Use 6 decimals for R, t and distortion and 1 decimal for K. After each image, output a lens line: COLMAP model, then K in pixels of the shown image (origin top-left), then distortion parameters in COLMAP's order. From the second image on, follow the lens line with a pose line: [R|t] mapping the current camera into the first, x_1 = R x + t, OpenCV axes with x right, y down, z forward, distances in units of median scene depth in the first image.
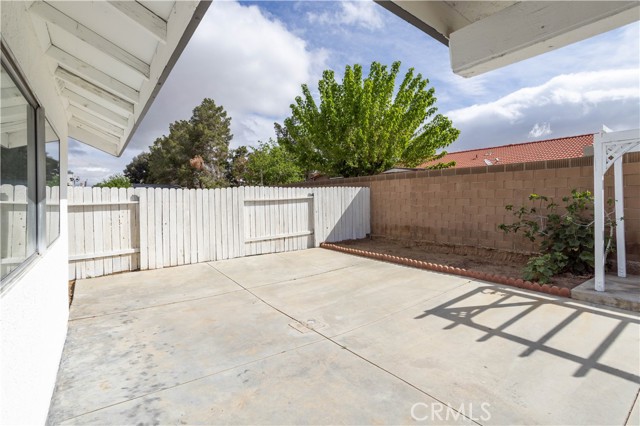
lens RADIAL K [[309.3, 0, 320.0], [0, 309.3, 213.0], [0, 0, 1]] dist [0.001445, 0.001205]
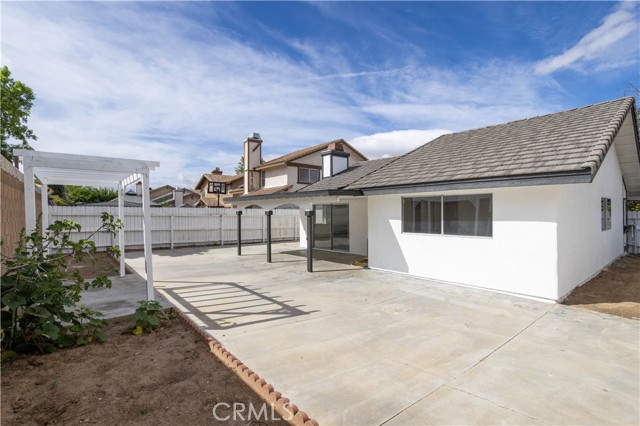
lens RADIAL K [[309.3, 0, 320.0], [0, 309.3, 213.0], [0, 0, 1]] dist [0.001445, 0.001205]
pose [[-0.997358, 0.001624, -0.072625, 0.397505], [0.000044, 0.999764, 0.021745, -0.114212], [0.072643, 0.021685, -0.997122, 2.294488]]
